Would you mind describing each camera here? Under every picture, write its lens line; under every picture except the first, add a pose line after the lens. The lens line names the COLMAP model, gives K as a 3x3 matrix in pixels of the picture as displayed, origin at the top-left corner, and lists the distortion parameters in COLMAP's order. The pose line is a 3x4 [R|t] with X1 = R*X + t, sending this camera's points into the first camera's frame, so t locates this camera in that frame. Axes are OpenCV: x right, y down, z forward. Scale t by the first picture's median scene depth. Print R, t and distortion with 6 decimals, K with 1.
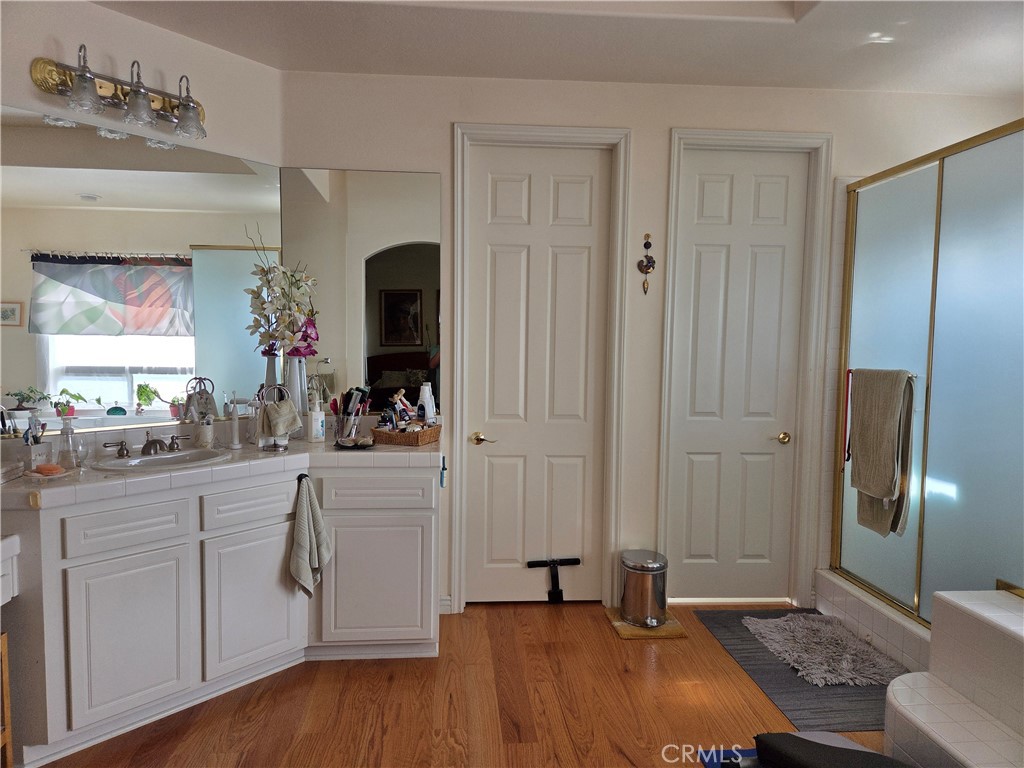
lens RADIAL K [[683.9, 0, 505.8], [0, 683.9, 393.9], [0, 0, 1]] dist [0.087322, -0.081644]
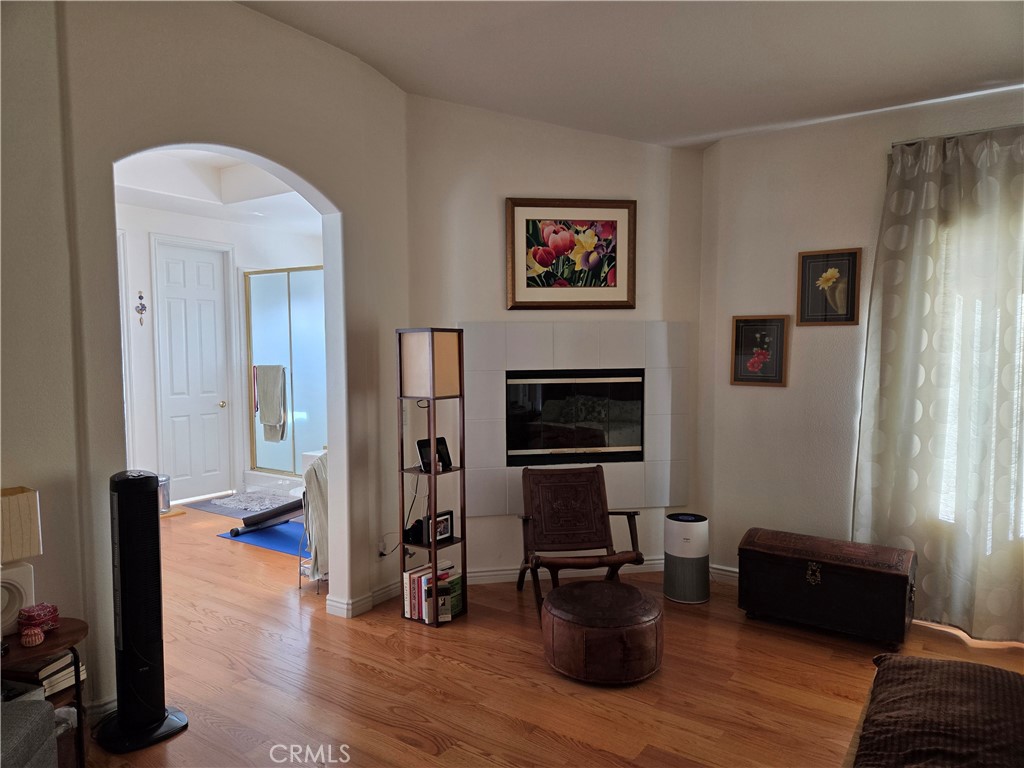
lens RADIAL K [[683.9, 0, 505.8], [0, 683.9, 393.9], [0, 0, 1]] dist [0.087322, -0.081644]
pose [[0.632038, -0.068035, 0.771945, -0.247350], [0.070416, 0.997060, 0.030222, 0.015541], [-0.771731, 0.035256, 0.634971, -0.343363]]
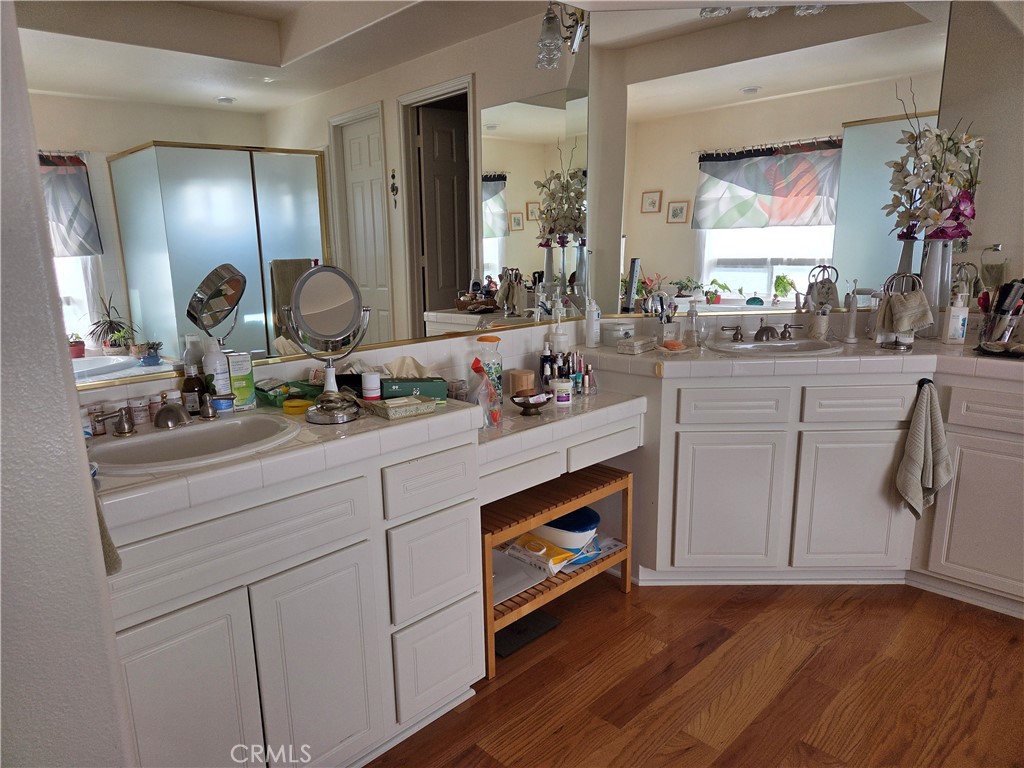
lens RADIAL K [[684.3, 0, 512.1], [0, 684.3, 401.7], [0, 0, 1]] dist [0.080961, -0.079150]
pose [[0.643126, 0.148341, -0.751255, 0.030680], [-0.028305, 0.984992, 0.170264, 0.011926], [0.765237, -0.088237, 0.637673, 0.055014]]
